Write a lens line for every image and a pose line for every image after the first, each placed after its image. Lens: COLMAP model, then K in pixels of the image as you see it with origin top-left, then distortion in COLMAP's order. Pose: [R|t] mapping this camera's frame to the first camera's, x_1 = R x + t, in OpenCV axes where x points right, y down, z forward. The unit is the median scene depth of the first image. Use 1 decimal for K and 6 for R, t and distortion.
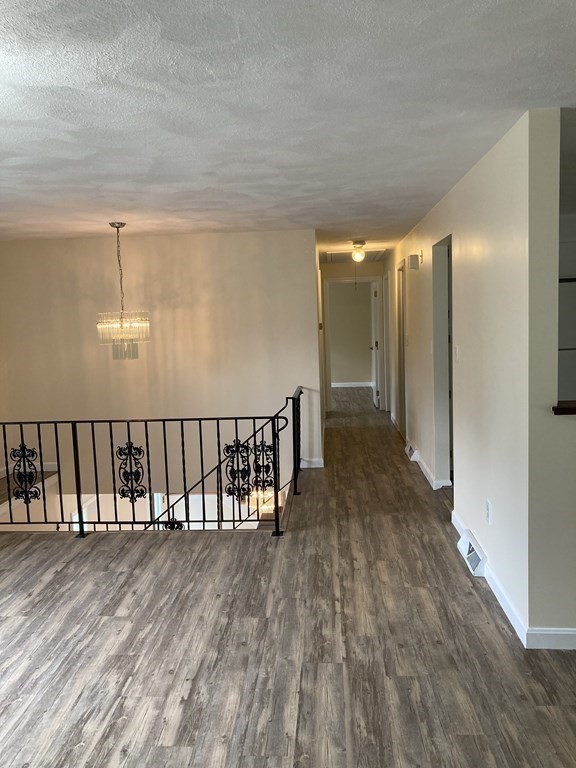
lens RADIAL K [[637.3, 0, 275.5], [0, 637.3, 369.6], [0, 0, 1]] dist [0.008970, 0.023148]
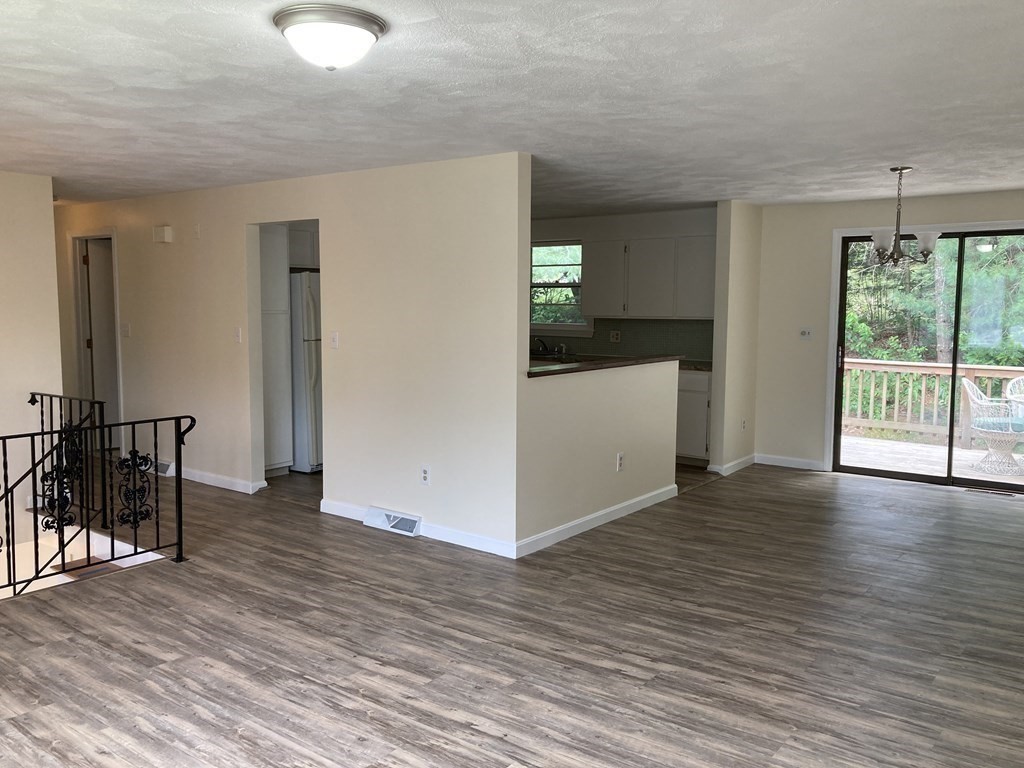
lens RADIAL K [[849.8, 0, 506.3], [0, 849.8, 382.0], [0, 0, 1]] dist [0.008970, 0.023148]
pose [[0.551794, -0.045245, 0.832752, -0.894580], [0.043457, 0.998731, 0.025467, 0.024242], [-0.832847, 0.022136, 0.553060, 0.041205]]
